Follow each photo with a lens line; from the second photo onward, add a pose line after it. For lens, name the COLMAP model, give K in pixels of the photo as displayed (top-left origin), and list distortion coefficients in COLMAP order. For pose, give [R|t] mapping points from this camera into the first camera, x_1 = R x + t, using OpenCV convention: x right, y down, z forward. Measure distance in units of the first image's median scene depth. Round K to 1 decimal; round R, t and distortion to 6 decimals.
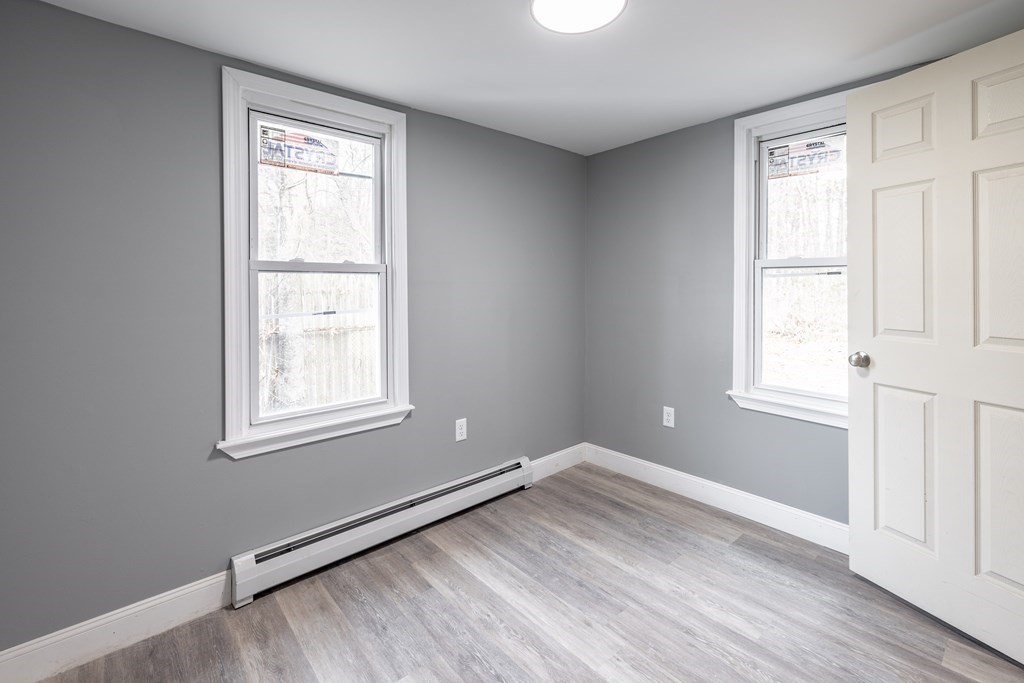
lens RADIAL K [[455.6, 0, 521.1], [0, 455.6, 289.7], [0, 0, 1]] dist [-0.001085, 0.000809]
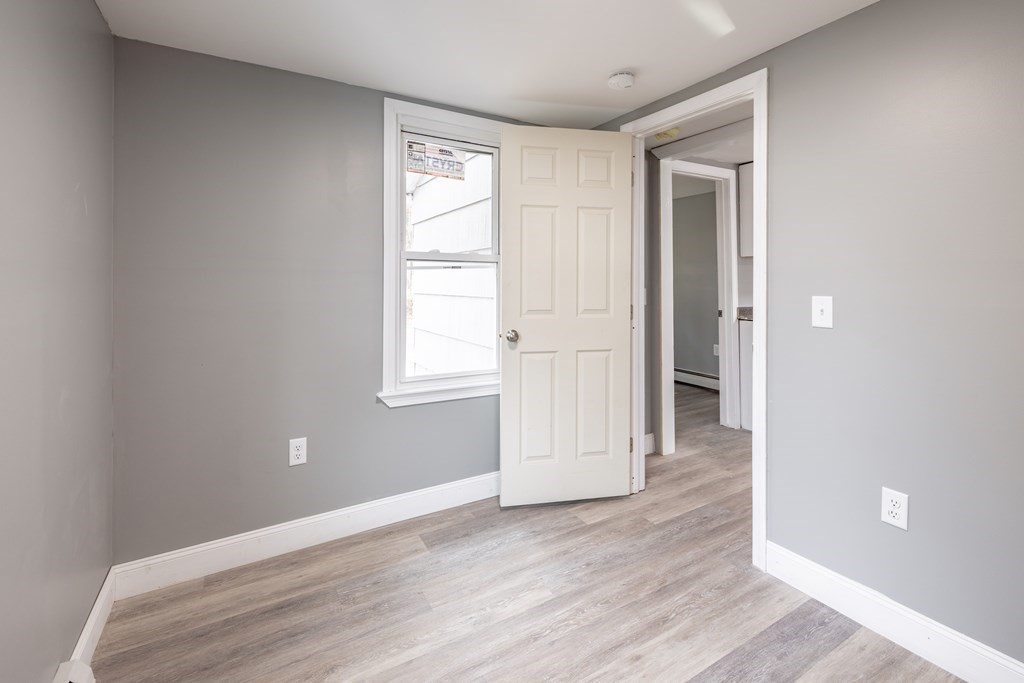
lens RADIAL K [[455.6, 0, 519.8], [0, 455.6, 281.5], [0, 0, 1]] dist [-0.001085, 0.000809]
pose [[0.197856, 0.001138, 0.980230, -0.458911], [0.004092, 0.999990, -0.001986, 0.003263], [-0.980223, 0.004404, 0.197849, 0.664966]]
